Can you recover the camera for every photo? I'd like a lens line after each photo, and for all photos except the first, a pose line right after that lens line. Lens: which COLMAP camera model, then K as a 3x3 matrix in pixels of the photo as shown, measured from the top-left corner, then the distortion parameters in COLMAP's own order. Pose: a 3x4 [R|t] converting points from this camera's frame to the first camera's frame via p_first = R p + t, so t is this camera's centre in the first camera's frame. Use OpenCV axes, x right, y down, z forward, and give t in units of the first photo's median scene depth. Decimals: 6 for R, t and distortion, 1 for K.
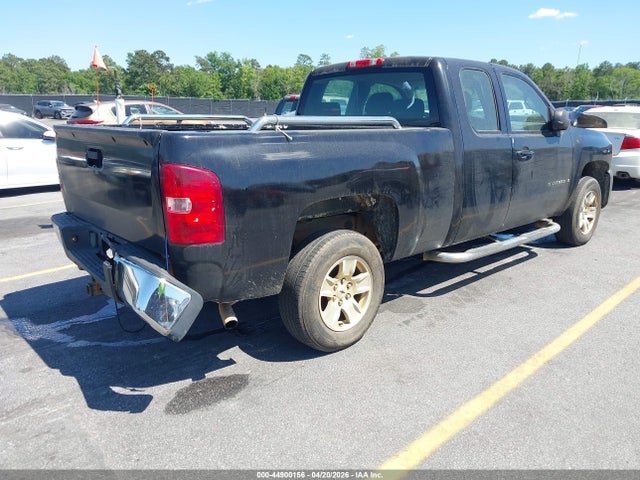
lens RADIAL K [[499.1, 0, 320.0], [0, 499.1, 240.0], [0, 0, 1]] dist [0.010738, -0.005220]
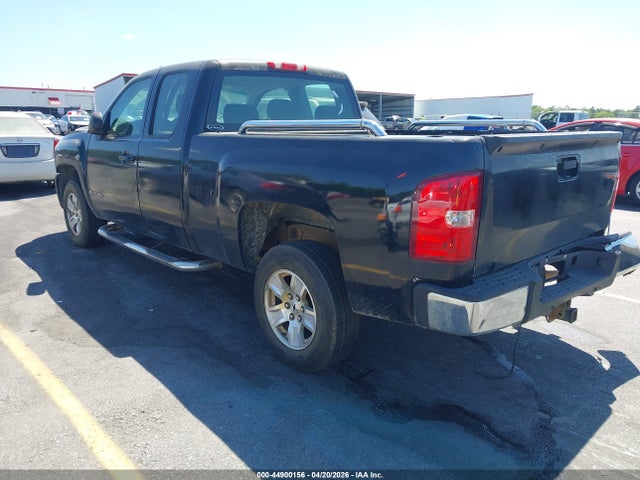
lens RADIAL K [[499.1, 0, 320.0], [0, 499.1, 240.0], [0, 0, 1]] dist [0.010738, -0.005220]
pose [[-0.033566, -0.205090, 0.978167, -1.166374], [0.197721, 0.958013, 0.207649, -0.278148], [-0.979683, 0.200374, 0.008394, 1.271160]]
